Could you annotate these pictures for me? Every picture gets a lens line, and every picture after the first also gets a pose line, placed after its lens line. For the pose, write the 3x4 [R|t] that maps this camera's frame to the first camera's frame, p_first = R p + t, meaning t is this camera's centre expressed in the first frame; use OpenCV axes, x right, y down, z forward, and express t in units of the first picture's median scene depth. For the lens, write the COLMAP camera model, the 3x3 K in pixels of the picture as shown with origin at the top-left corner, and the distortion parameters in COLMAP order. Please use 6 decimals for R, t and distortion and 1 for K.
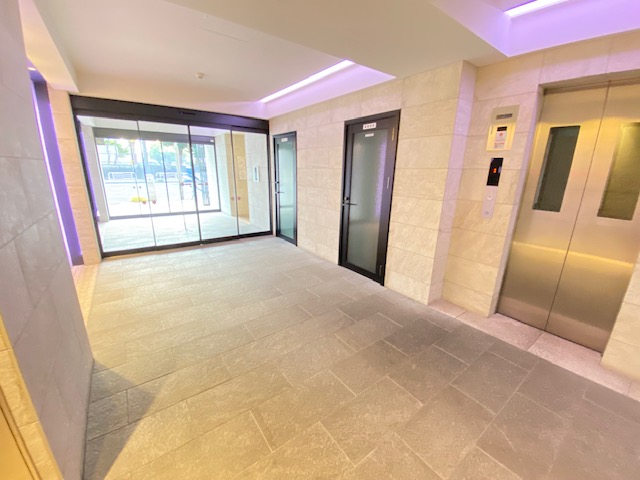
lens RADIAL K [[256.7, 0, 320.0], [0, 256.7, 240.0], [0, 0, 1]] dist [0.000654, -0.000331]
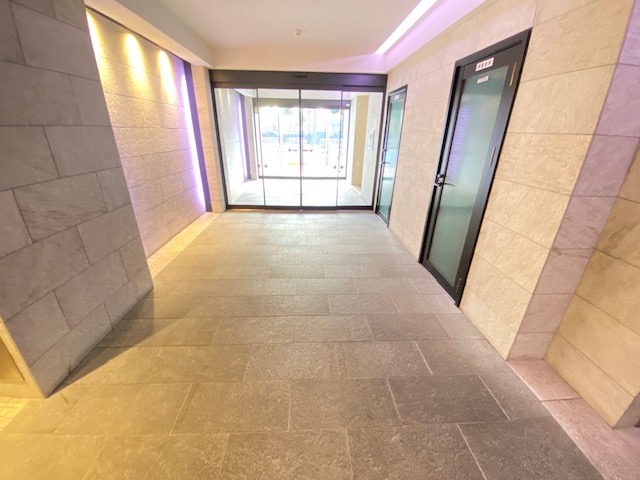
lens RADIAL K [[262.1, 0, 320.0], [0, 262.1, 240.0], [0, 0, 1]] dist [-0.001401, -0.000323]
pose [[0.834689, 0.205657, -0.510881, 0.235540], [-0.147818, 0.977280, 0.151899, -0.048548], [0.530513, -0.051271, 0.846125, 0.181640]]
